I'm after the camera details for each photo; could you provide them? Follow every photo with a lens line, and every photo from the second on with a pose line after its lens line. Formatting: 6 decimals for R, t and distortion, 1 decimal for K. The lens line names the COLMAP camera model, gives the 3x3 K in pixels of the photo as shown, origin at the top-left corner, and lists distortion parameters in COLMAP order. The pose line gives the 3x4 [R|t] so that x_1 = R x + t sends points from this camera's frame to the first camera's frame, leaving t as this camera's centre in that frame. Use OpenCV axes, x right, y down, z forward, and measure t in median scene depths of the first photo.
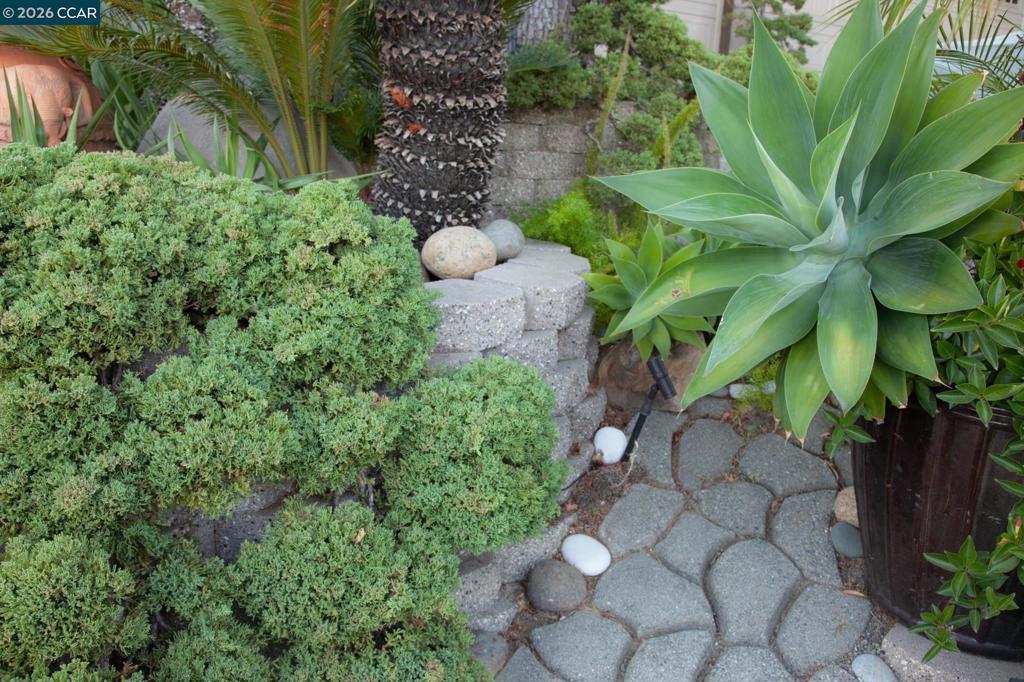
lens RADIAL K [[815.0, 0, 512.0], [0, 815.0, 341.0], [0, 0, 1]] dist [-0.084195, 0.086451]
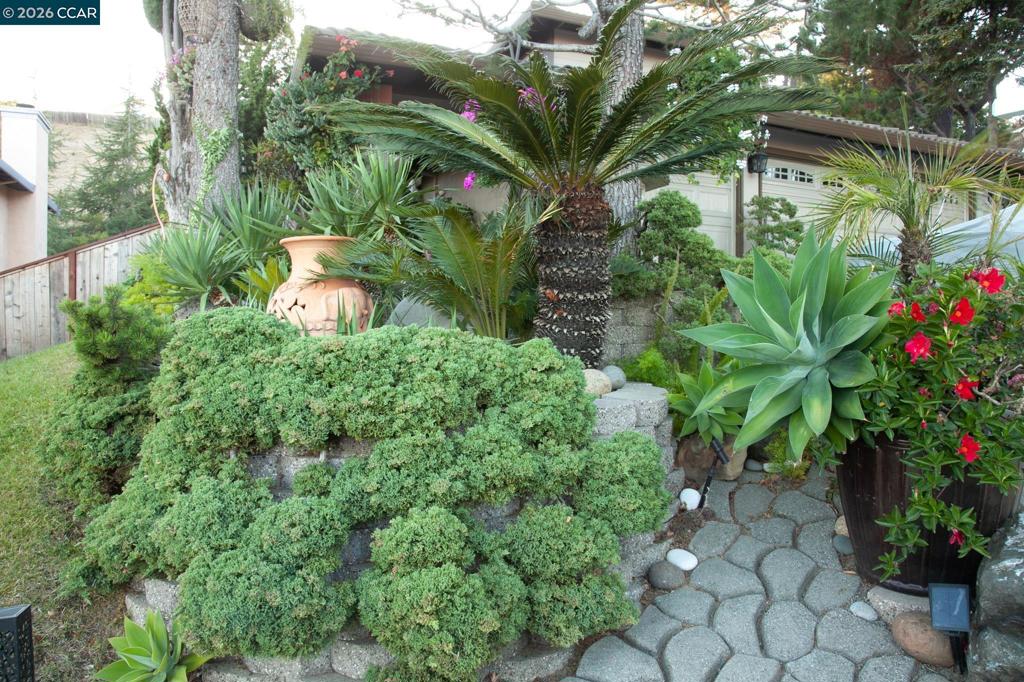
lens RADIAL K [[696.4, 0, 512.0], [0, 696.4, 341.0], [0, 0, 1]] dist [-0.135407, 0.089591]
pose [[0.995463, -0.047677, -0.082342, -0.118362], [0.028097, 0.974107, -0.224336, 0.137351], [0.090905, 0.221005, 0.971027, -0.473136]]
